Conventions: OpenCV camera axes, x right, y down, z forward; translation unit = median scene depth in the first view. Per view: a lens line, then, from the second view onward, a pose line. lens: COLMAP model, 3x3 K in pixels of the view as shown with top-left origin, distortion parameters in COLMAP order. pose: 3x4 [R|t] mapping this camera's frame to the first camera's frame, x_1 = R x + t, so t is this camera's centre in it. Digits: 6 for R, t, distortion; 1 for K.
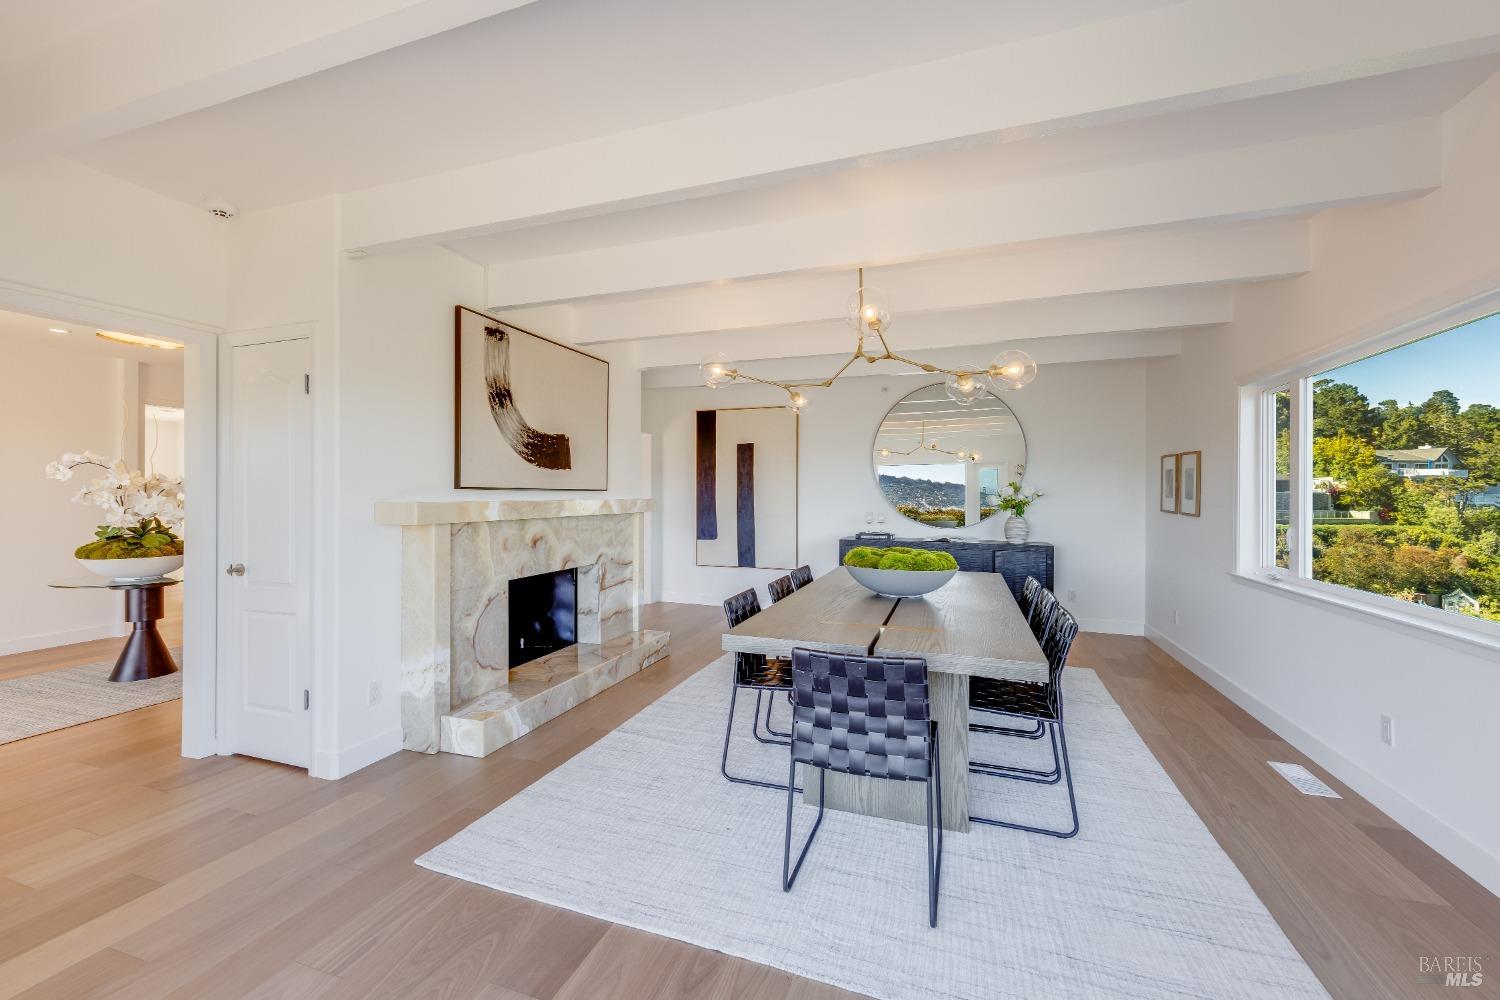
lens RADIAL K [[597.1, 0, 750.0], [0, 597.1, 500.0], [0, 0, 1]] dist [-0.000273, -0.000007]
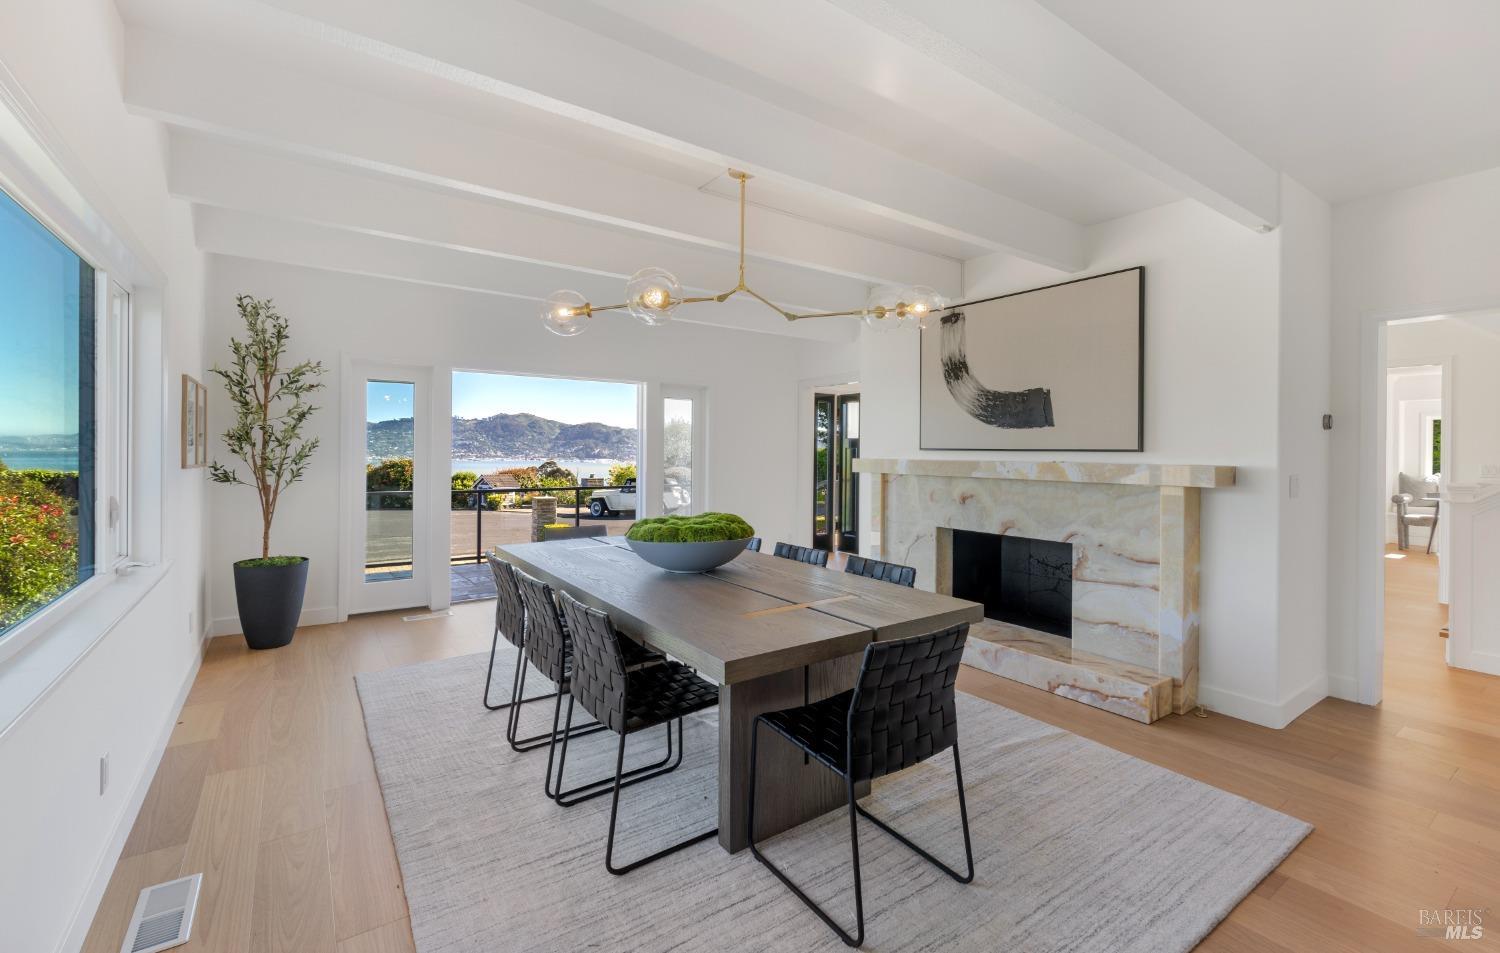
lens RADIAL K [[640.5, 0, 751.6], [0, 640.5, 451.2], [0, 0, 1]] dist [0.000490, 0.000041]
pose [[-0.581199, -0.003341, -0.813754, 0.801967], [-0.013373, 0.999896, 0.005446, -0.016748], [0.813651, 0.014048, -0.581183, 1.358086]]
